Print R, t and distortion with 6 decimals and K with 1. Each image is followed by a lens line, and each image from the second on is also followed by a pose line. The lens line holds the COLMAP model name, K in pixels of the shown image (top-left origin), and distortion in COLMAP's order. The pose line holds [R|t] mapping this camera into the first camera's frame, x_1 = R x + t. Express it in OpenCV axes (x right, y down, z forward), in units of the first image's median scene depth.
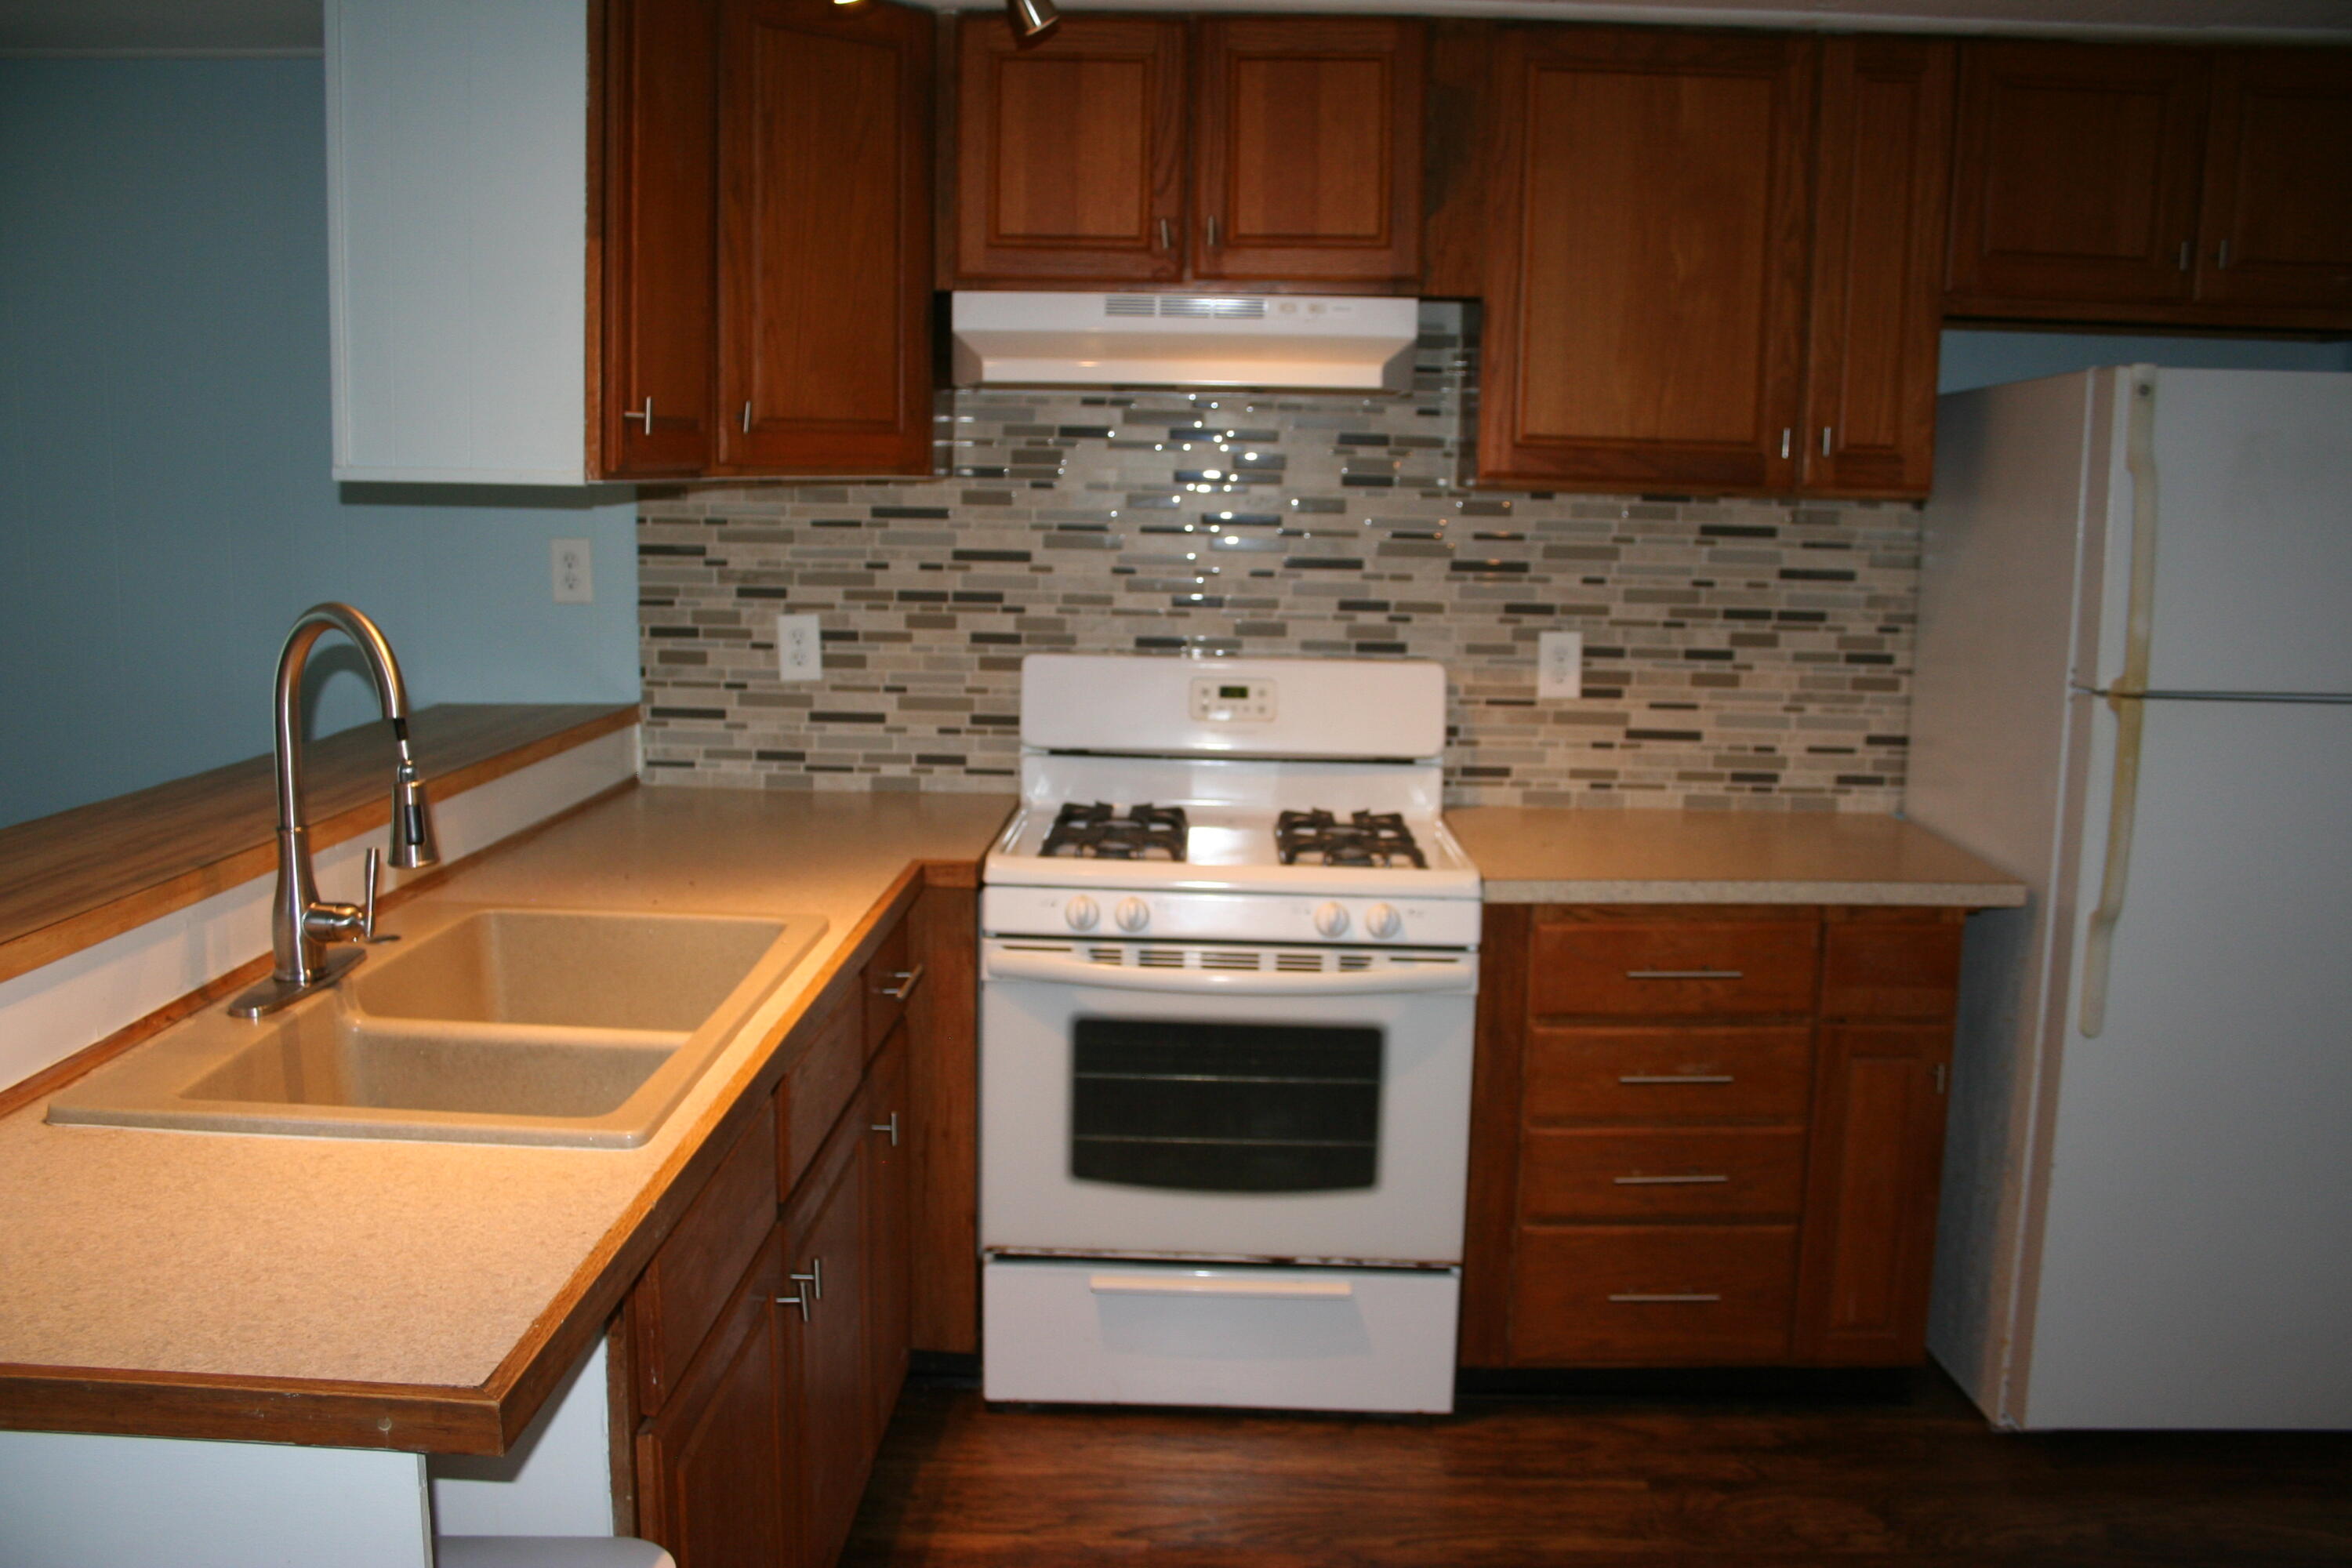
lens RADIAL K [[1922.5, 0, 1176.0], [0, 1922.5, 784.0], [0, 0, 1]] dist [-0.162318, 0.145881]
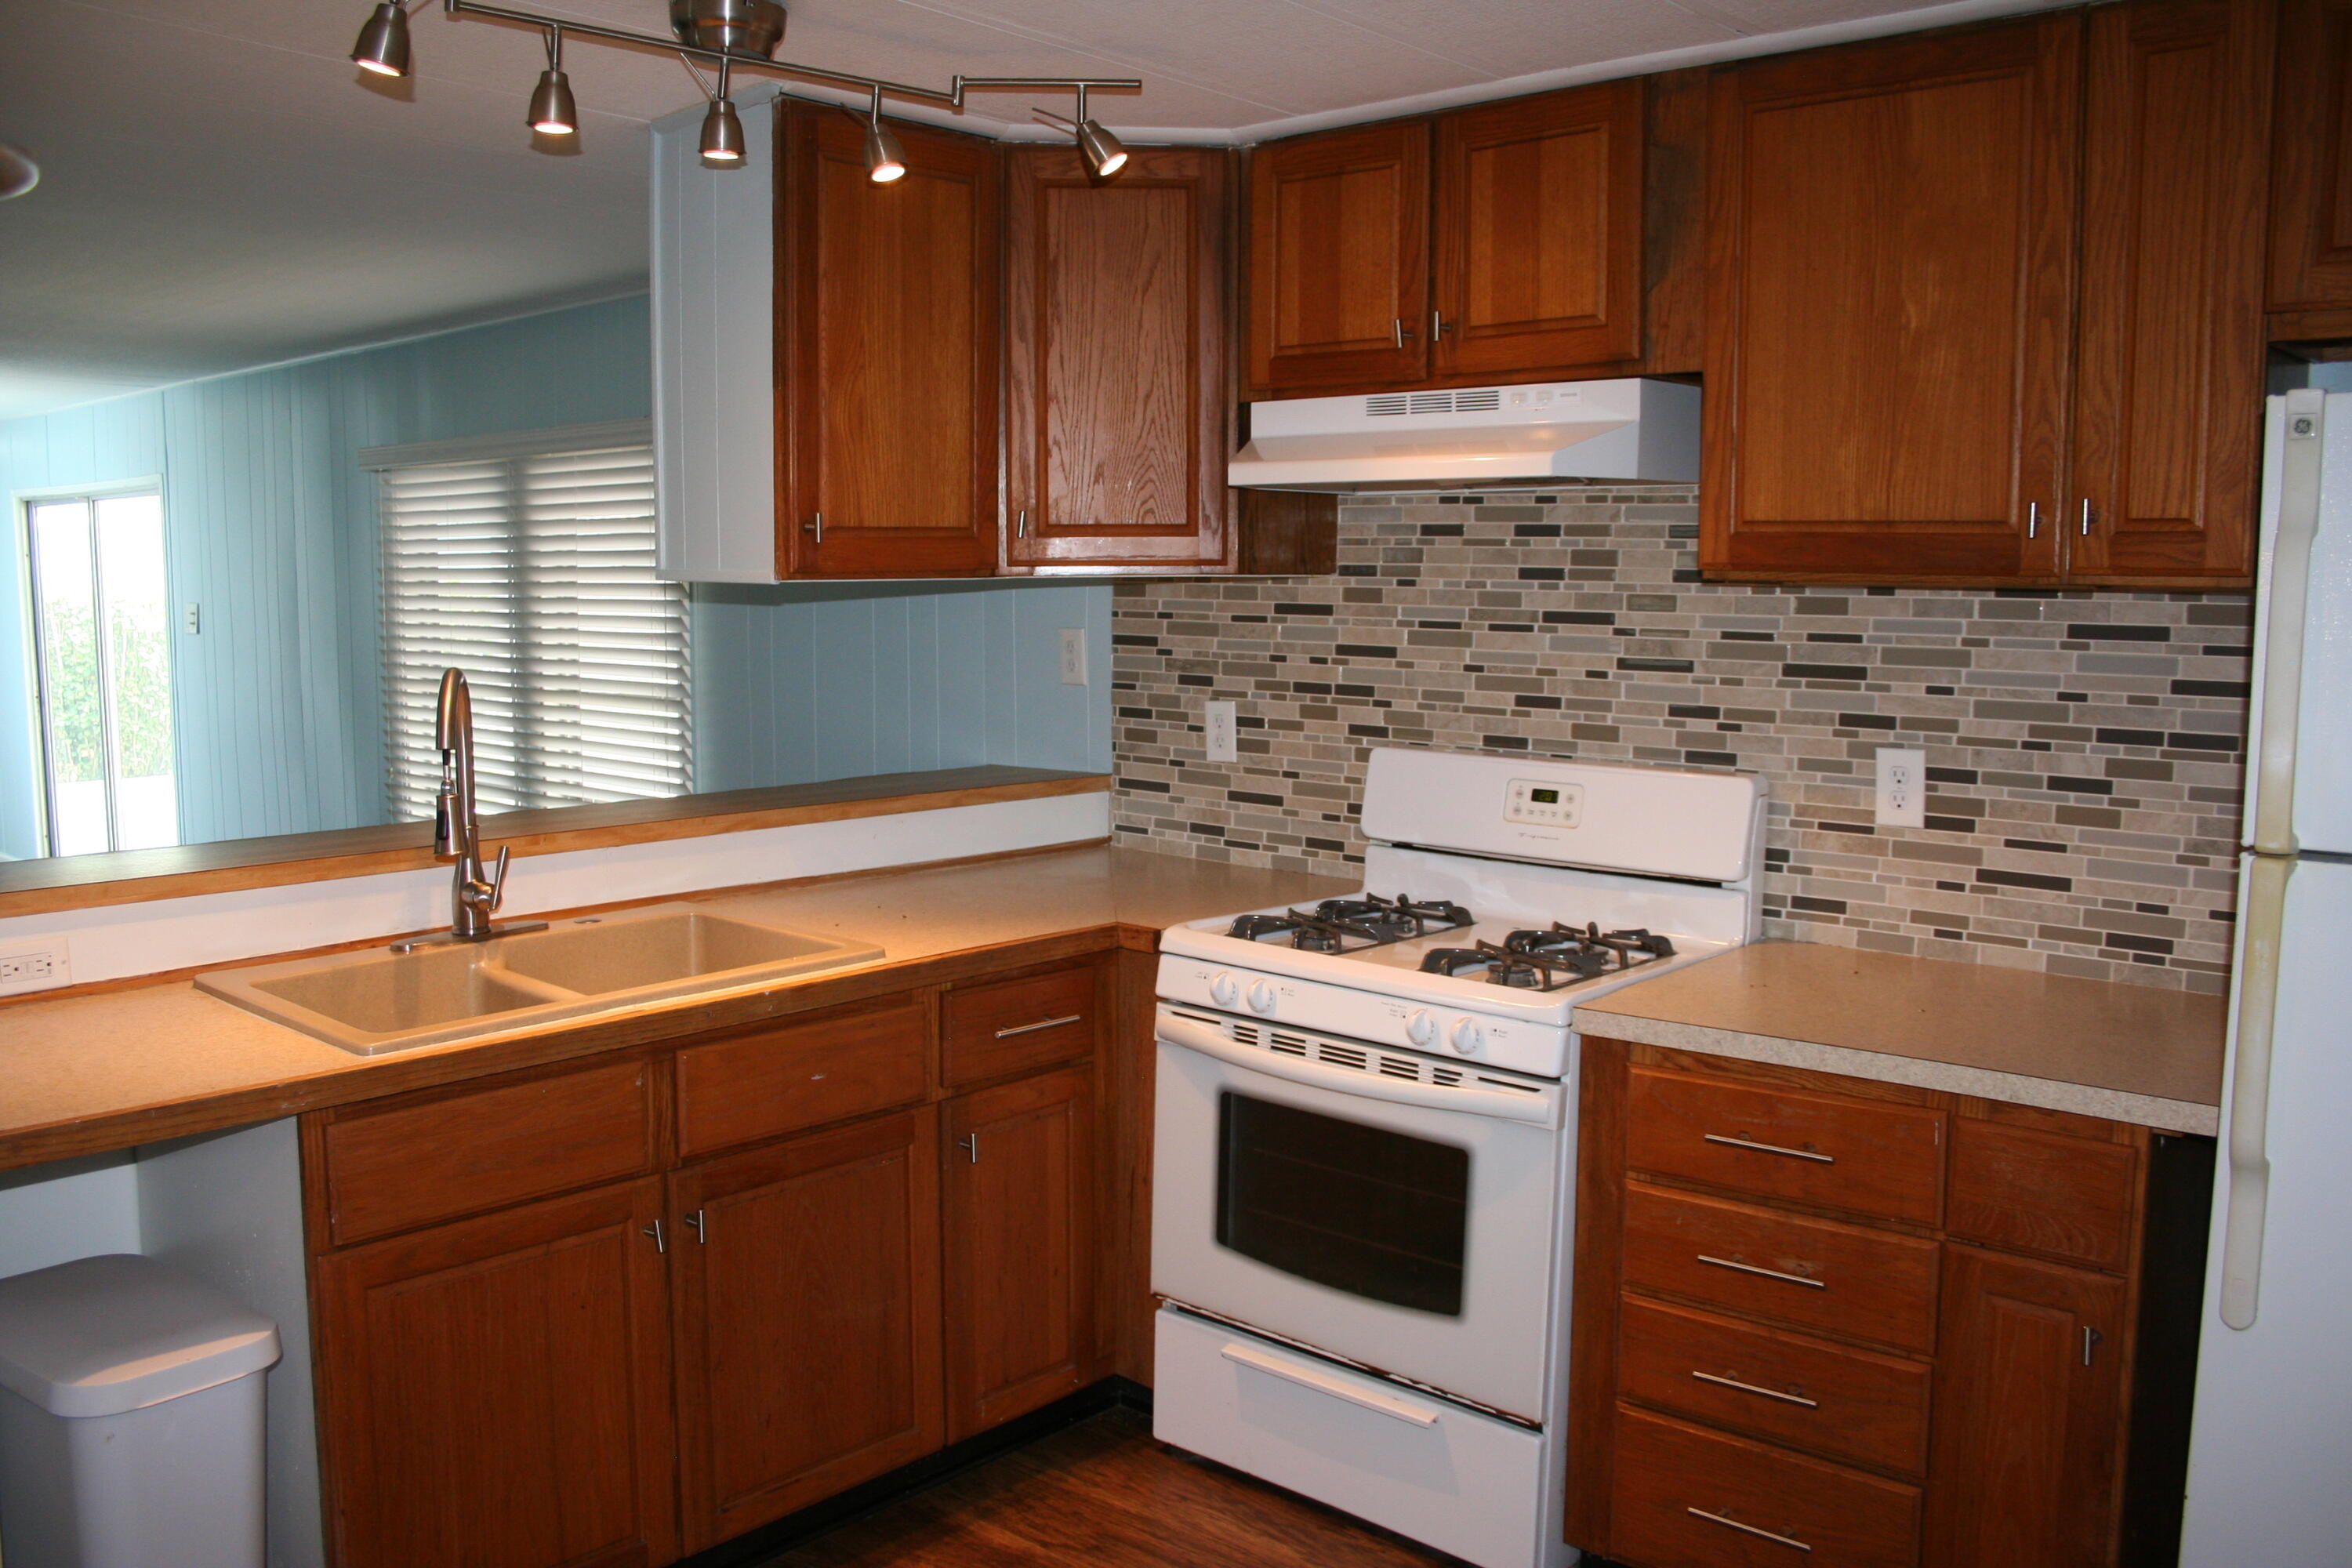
lens RADIAL K [[1922.5, 0, 1176.0], [0, 1922.5, 784.0], [0, 0, 1]] dist [-0.162318, 0.145881]
pose [[0.763164, 0.057372, -0.643653, 0.497258], [-0.091670, 0.995590, -0.019950, -0.017331], [0.639669, 0.074229, 0.765058, 0.146187]]
